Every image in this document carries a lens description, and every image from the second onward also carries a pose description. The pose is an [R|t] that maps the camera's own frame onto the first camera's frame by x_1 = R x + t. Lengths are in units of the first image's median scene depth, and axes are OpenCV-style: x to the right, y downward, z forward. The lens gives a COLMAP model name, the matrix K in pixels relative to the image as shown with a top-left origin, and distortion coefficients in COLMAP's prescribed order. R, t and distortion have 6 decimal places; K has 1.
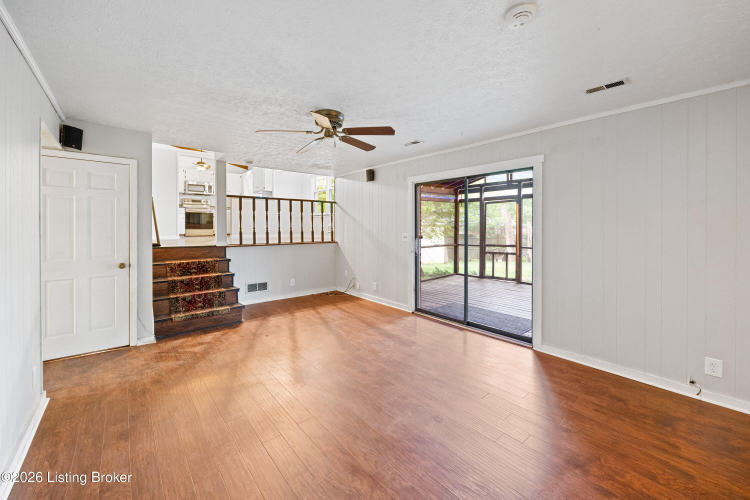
lens RADIAL K [[296.8, 0, 375.9], [0, 296.8, 233.0], [0, 0, 1]] dist [0.000137, -0.000007]
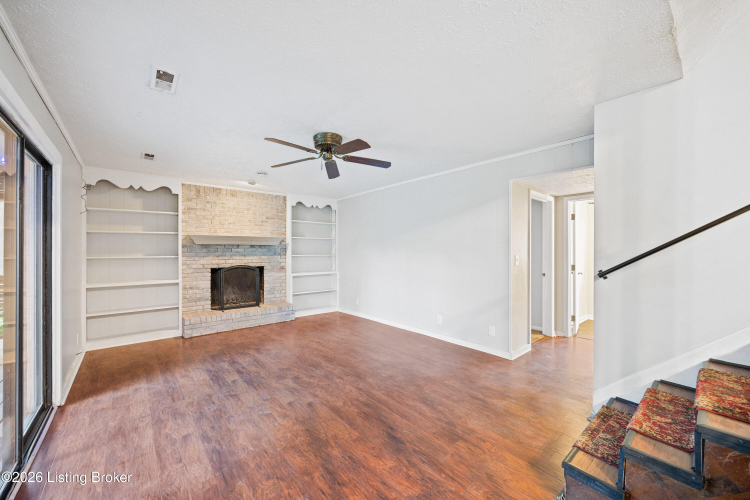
lens RADIAL K [[295.7, 0, 375.0], [0, 295.7, 250.0], [0, 0, 1]] dist [0.000856, 0.000085]
pose [[-0.999978, -0.002526, 0.006128, -0.225301], [-0.002411, 0.999823, 0.018657, -0.019217], [-0.006174, 0.018641, -0.999807, 1.398478]]
